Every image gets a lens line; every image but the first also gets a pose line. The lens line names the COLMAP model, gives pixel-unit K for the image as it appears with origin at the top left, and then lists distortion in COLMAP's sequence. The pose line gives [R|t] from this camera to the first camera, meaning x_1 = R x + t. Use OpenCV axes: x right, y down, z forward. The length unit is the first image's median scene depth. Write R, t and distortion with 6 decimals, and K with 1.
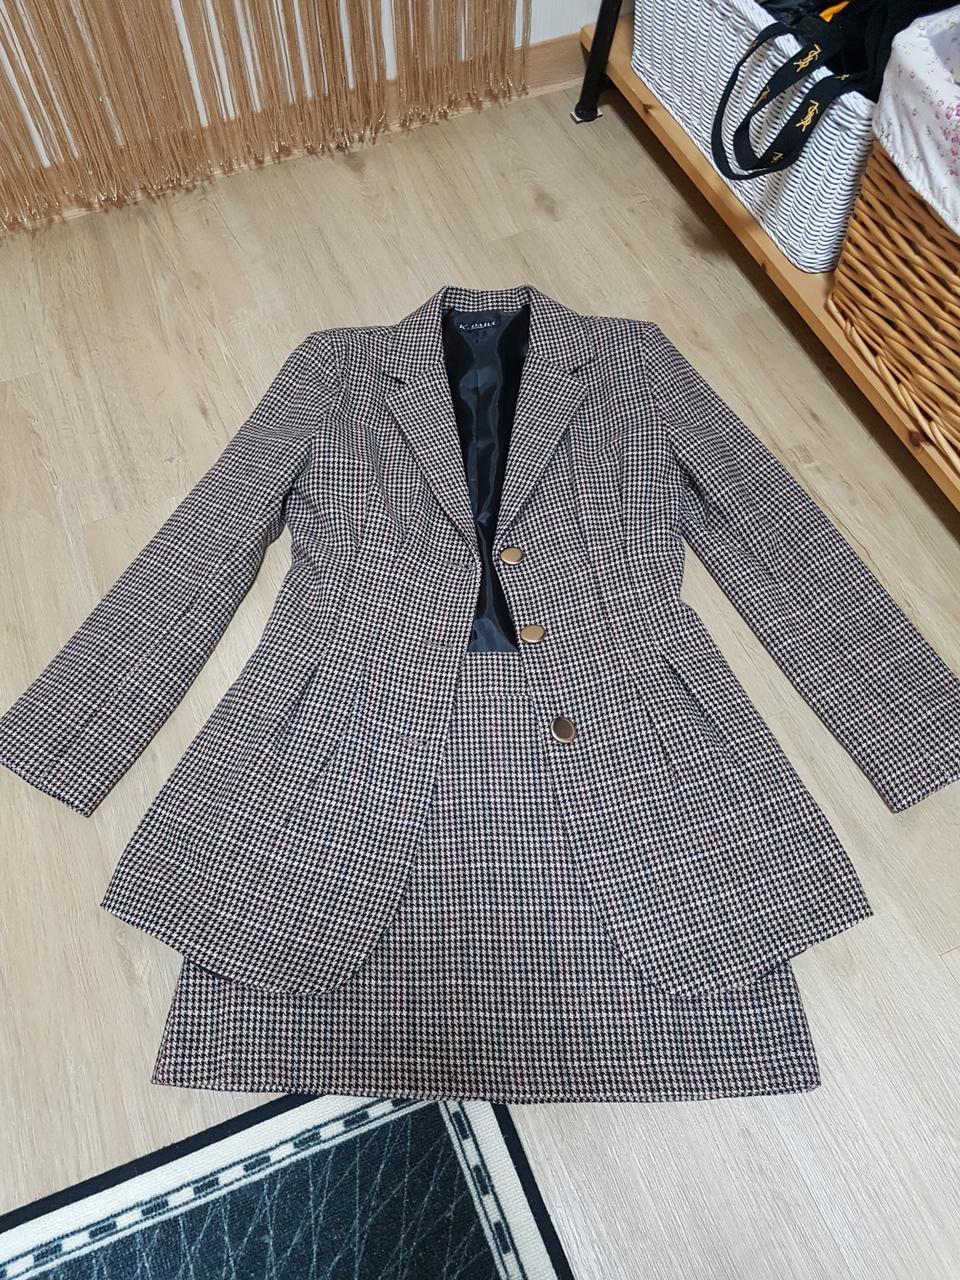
lens RADIAL K [[967.3, 0, 480.5], [0, 967.3, 642.1], [0, 0, 1]] dist [-0.008012, 0.004559]
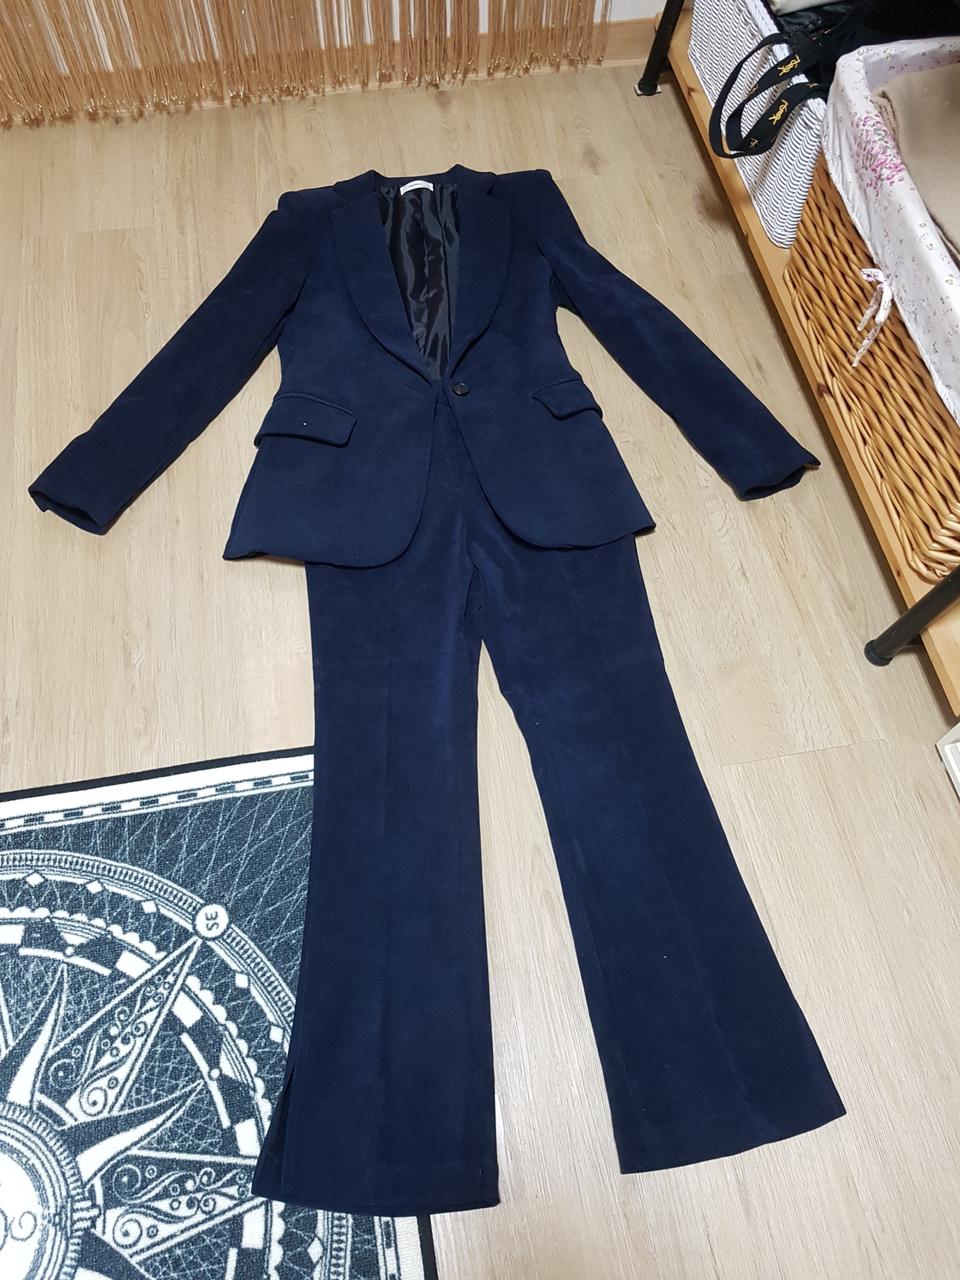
lens RADIAL K [[967.3, 0, 476.1], [0, 967.3, 638.1], [0, 0, 1]] dist [-0.008012, 0.004559]
pose [[0.977919, 0.196587, -0.070901, 0.134941], [-0.194501, 0.980267, 0.035293, 0.110189], [0.076440, -0.020723, 0.996859, -0.206859]]
